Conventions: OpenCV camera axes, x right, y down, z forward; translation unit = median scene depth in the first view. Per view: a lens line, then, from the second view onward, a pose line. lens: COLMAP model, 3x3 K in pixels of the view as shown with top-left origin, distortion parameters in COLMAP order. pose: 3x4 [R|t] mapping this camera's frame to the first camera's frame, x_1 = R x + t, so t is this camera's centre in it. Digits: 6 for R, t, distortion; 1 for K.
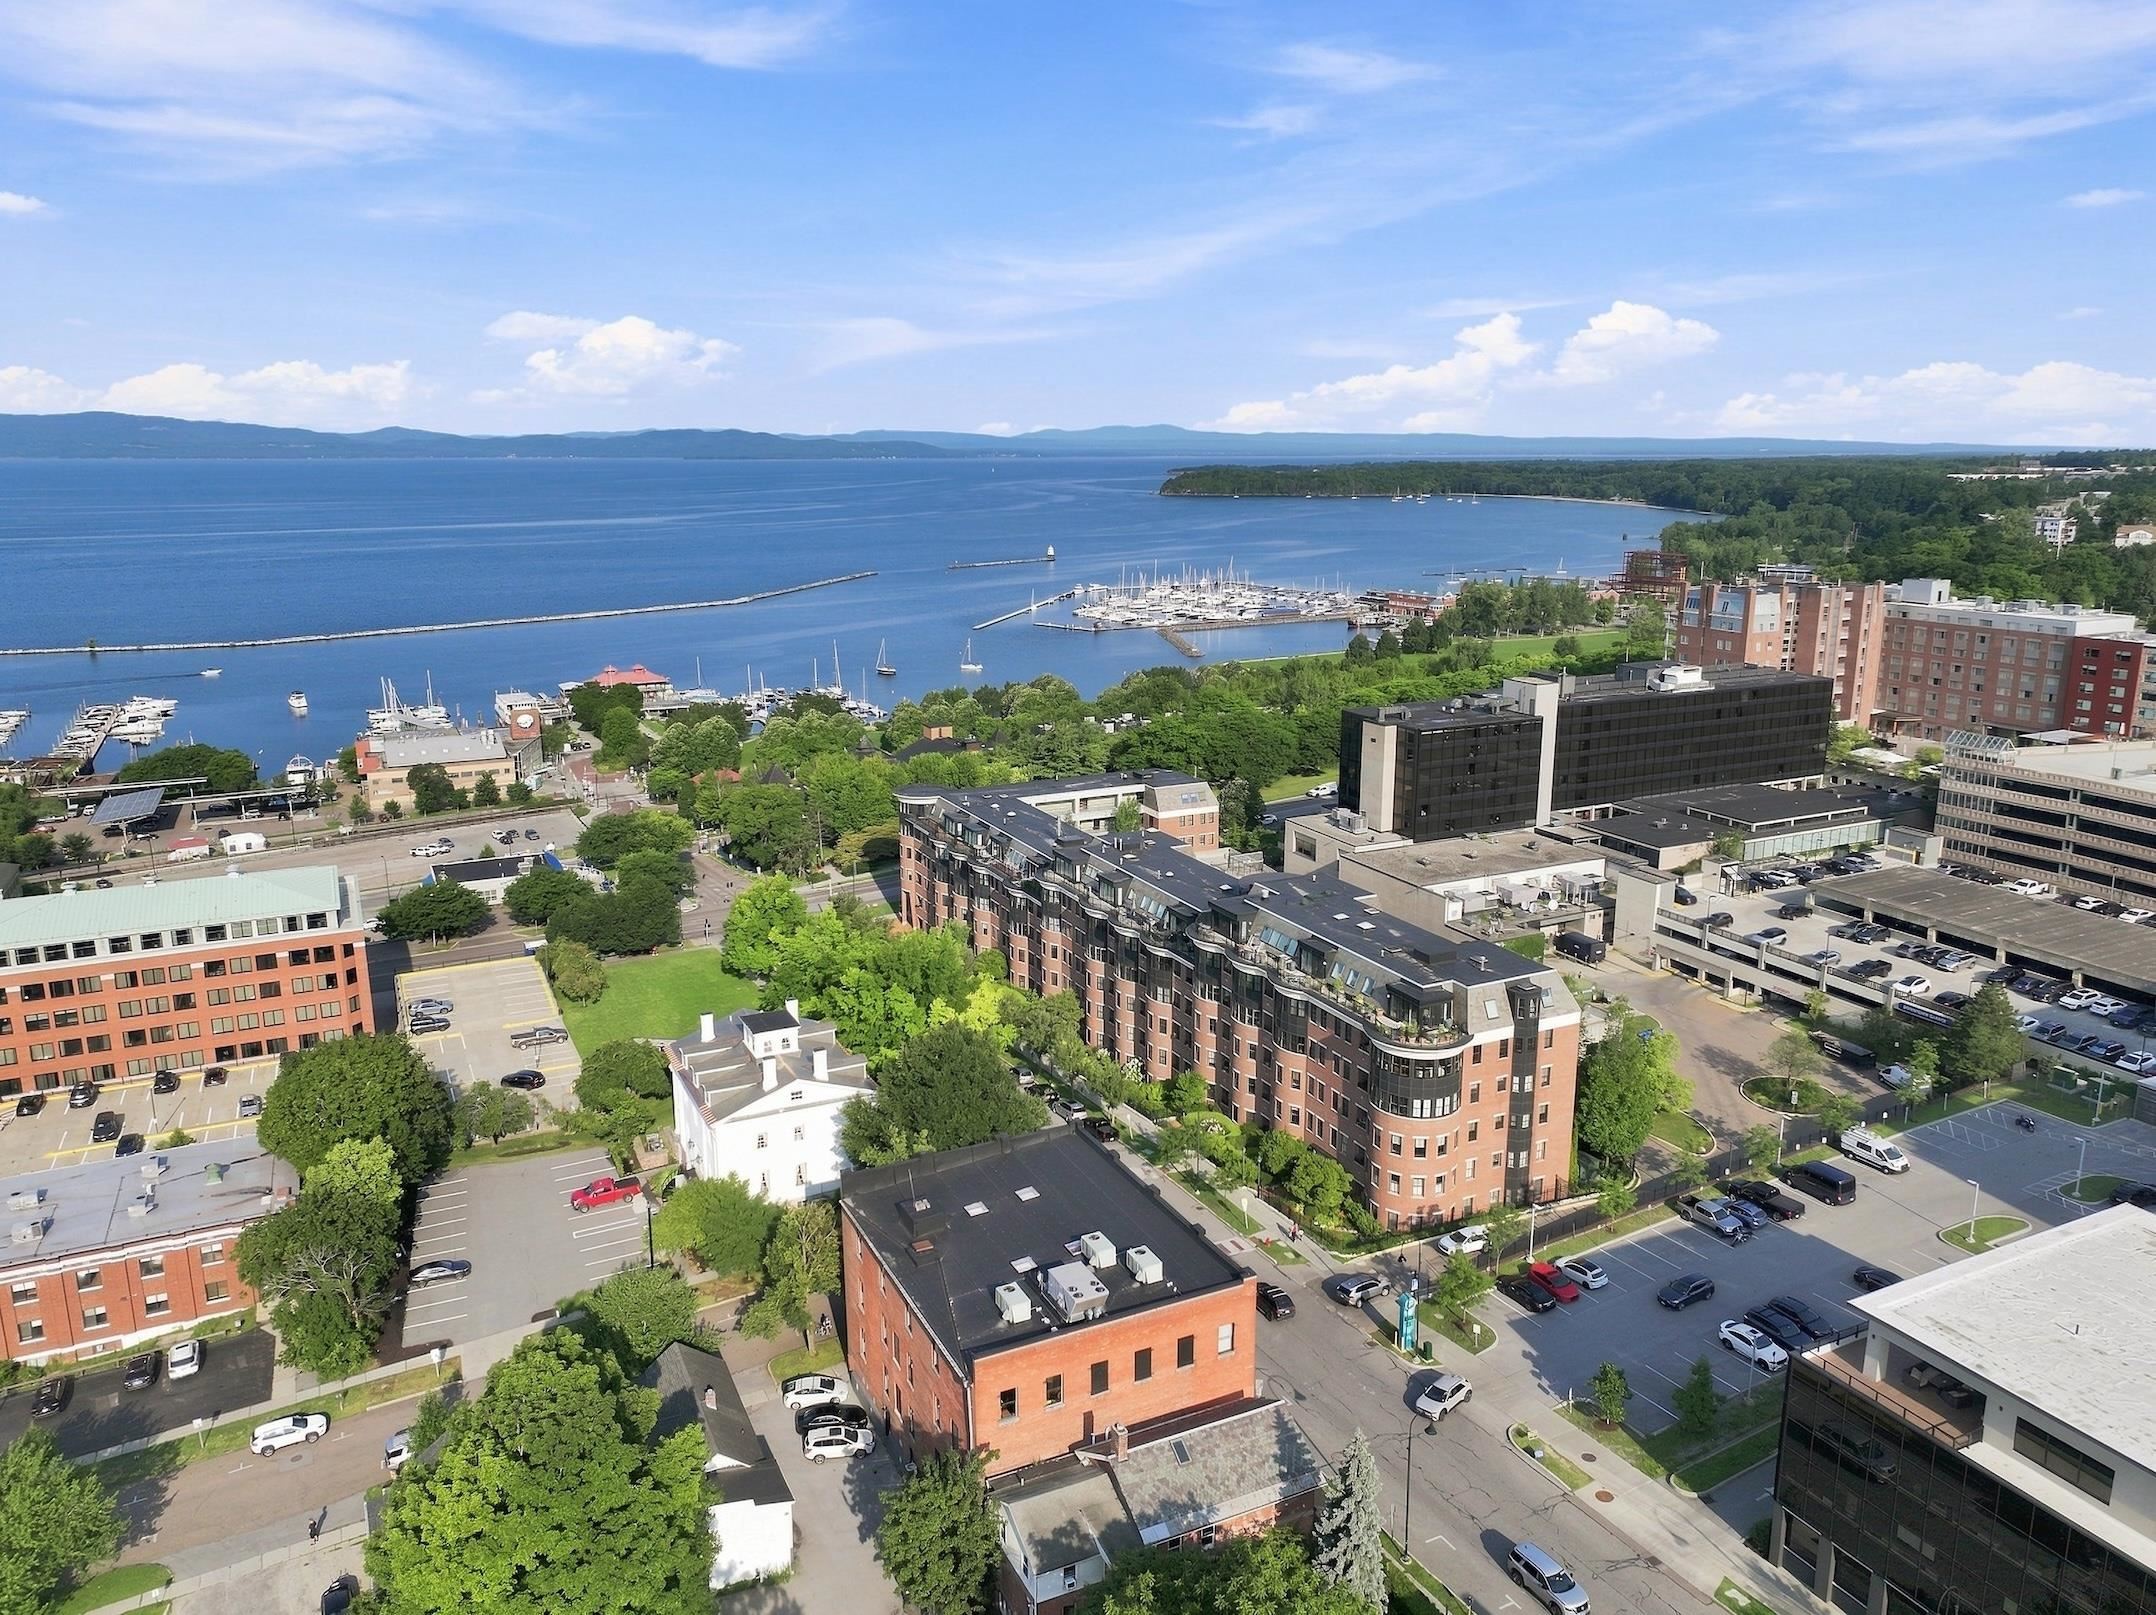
lens RADIAL K [[1488.9, 0, 1088.1], [0, 1488.9, 810.5], [0, 0, 1]] dist [0.009368, 0.005685]
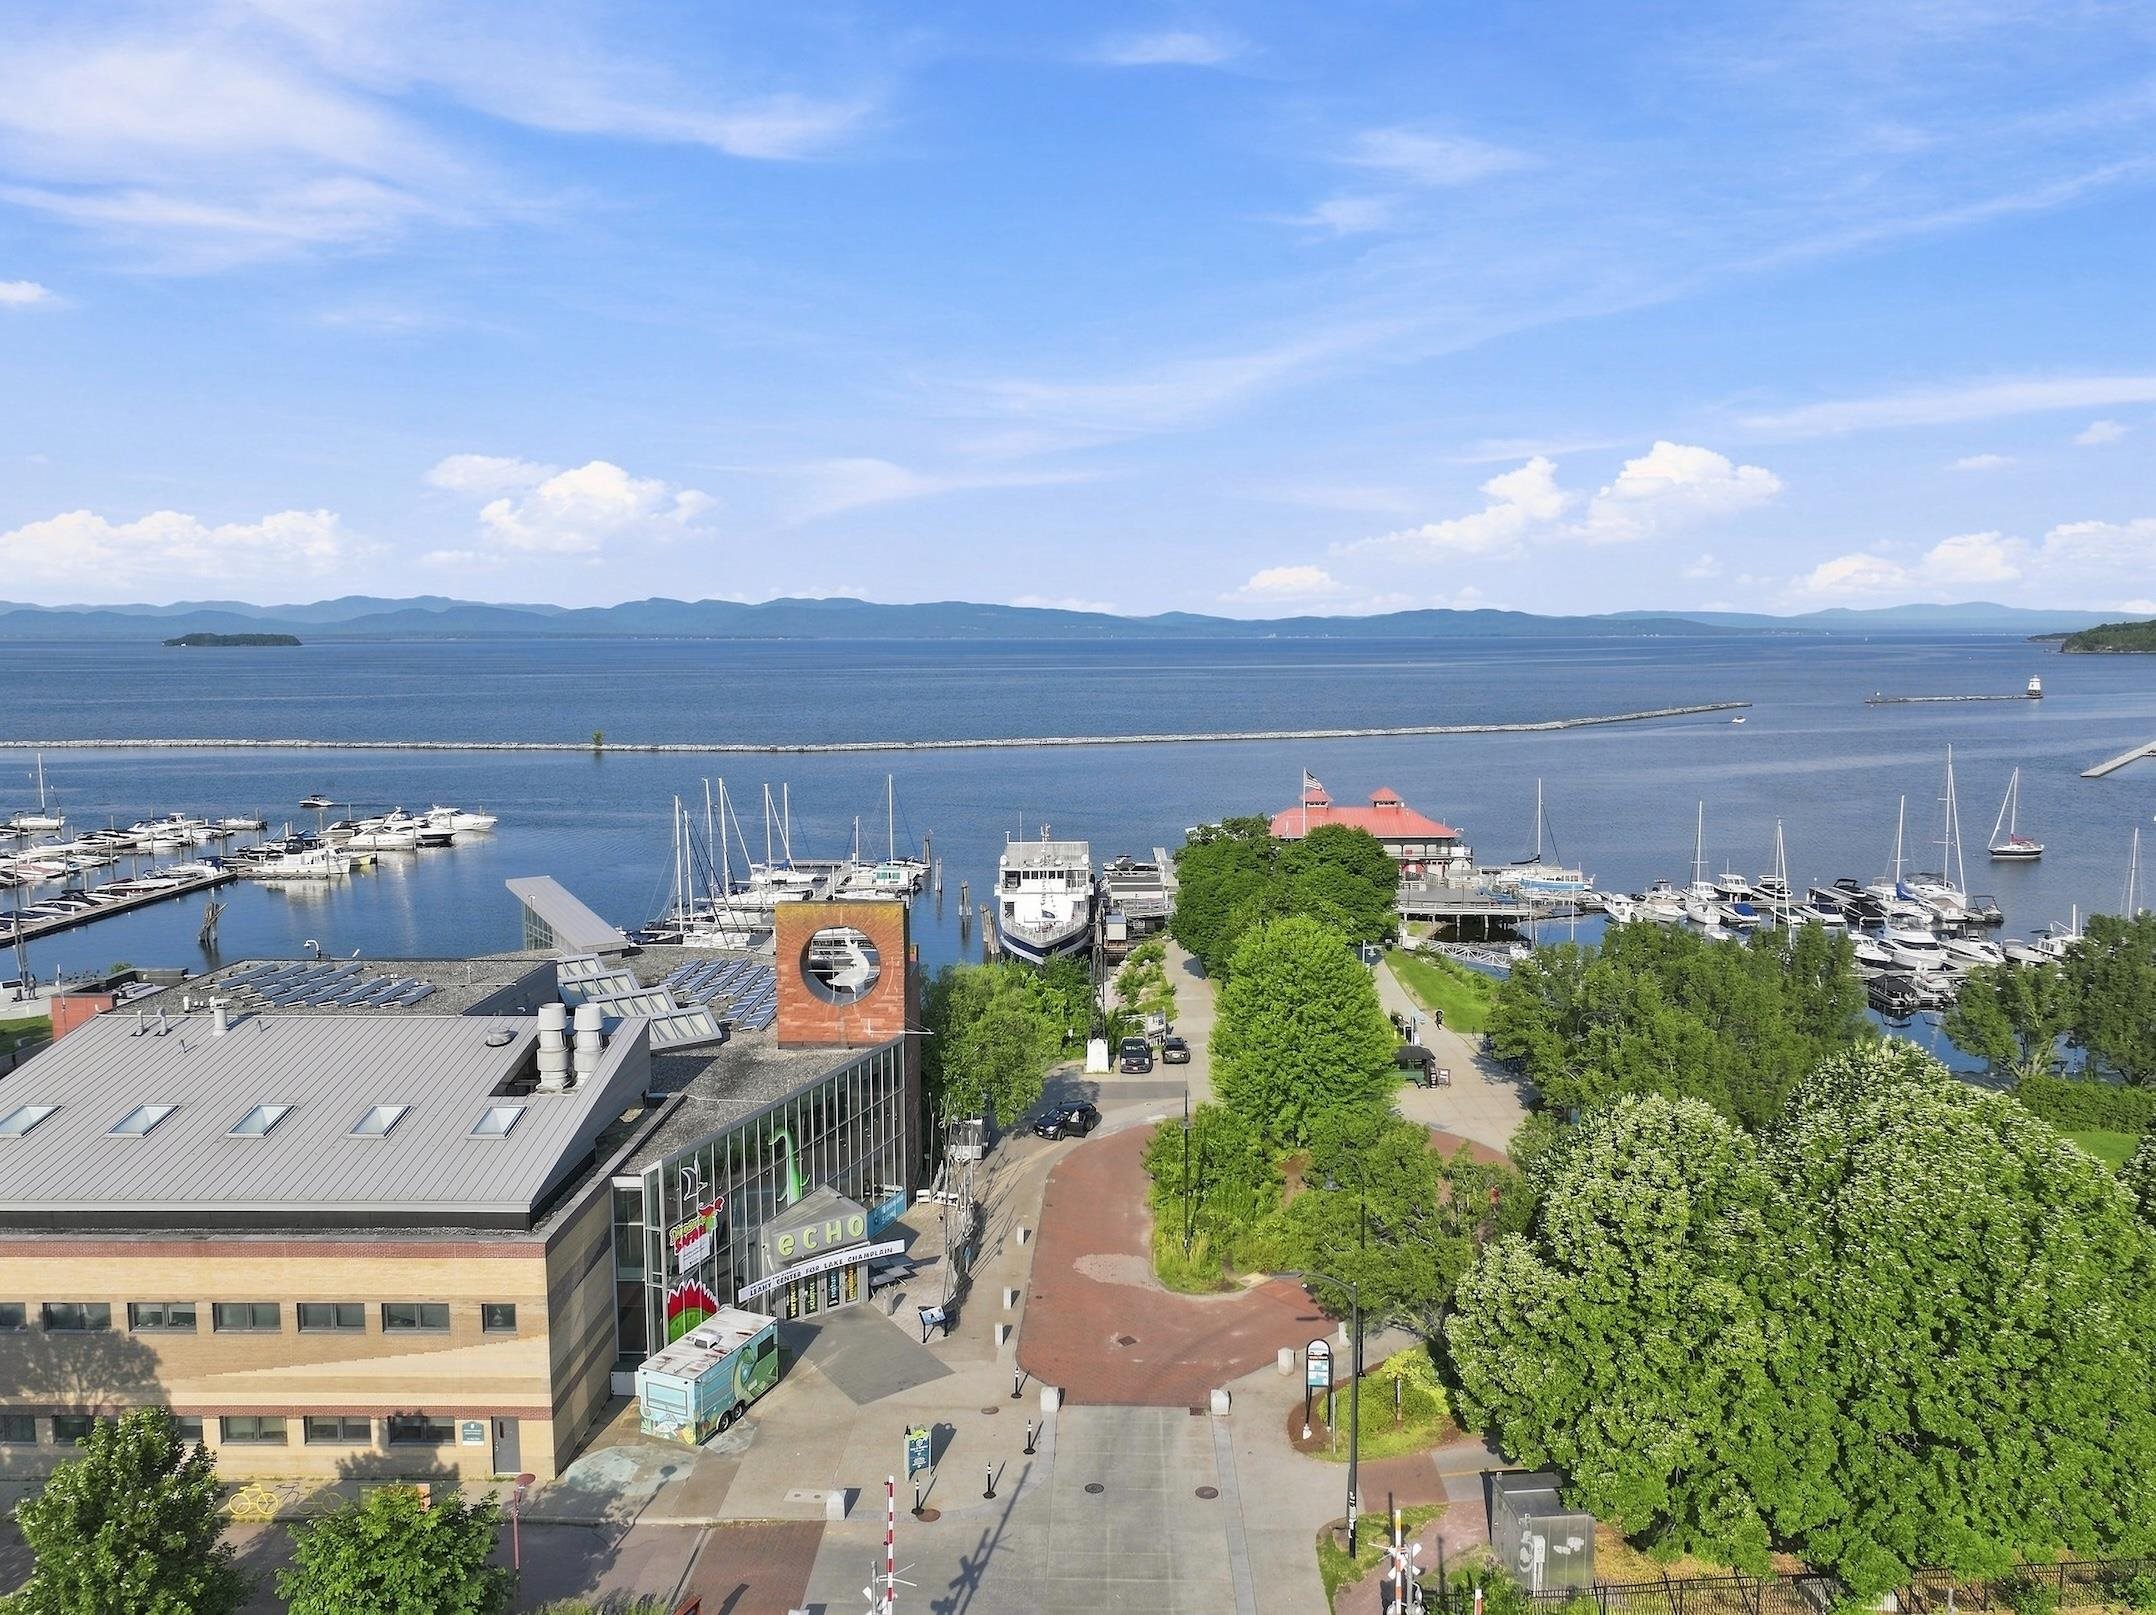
lens RADIAL K [[1523.1, 0, 1078.0], [0, 1523.1, 807.5], [0, 0, 1]] dist [-0.000571, 0.000490]
pose [[0.883667, 0.049988, -0.465440, -0.611062], [-0.105665, 0.989921, -0.094295, -0.153686], [0.456036, 0.132506, 0.880042, 1.995255]]
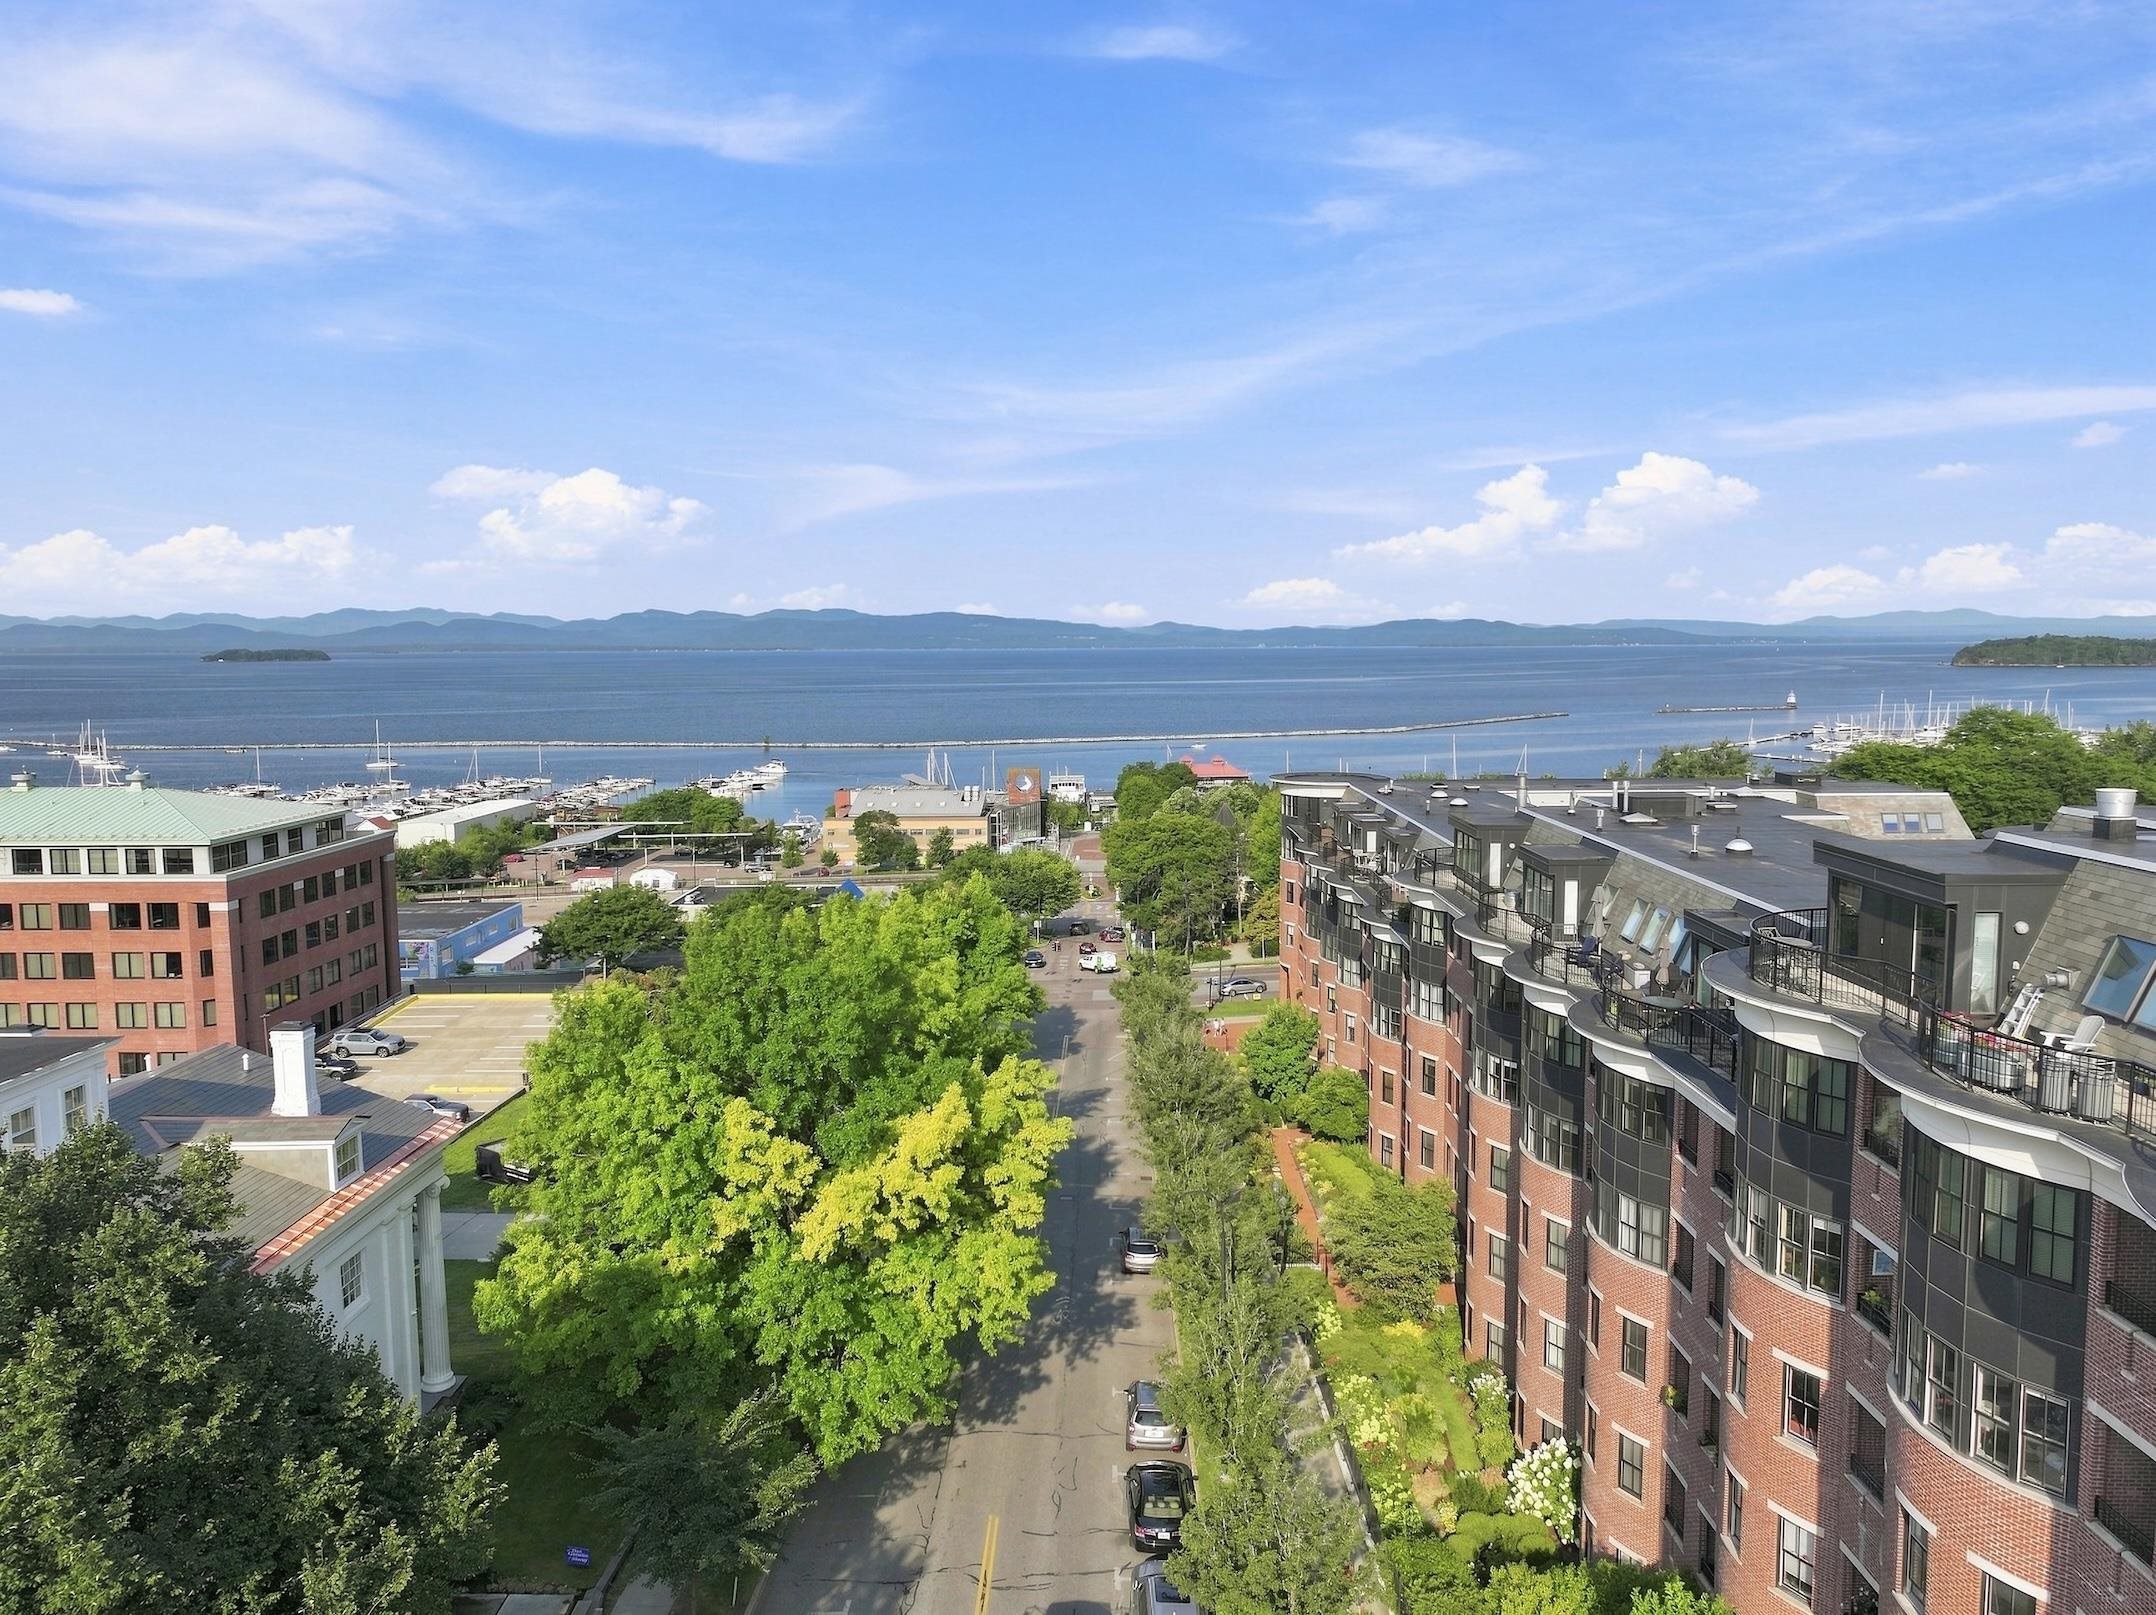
lens RADIAL K [[1504.2, 0, 1090.4], [0, 1504.2, 805.2], [0, 0, 1]] dist [0.003677, 0.006958]
pose [[0.890207, 0.043694, -0.453457, 0.078405], [-0.100792, 0.989612, -0.102513, 0.082462], [0.444267, 0.136962, 0.885363, 0.676466]]
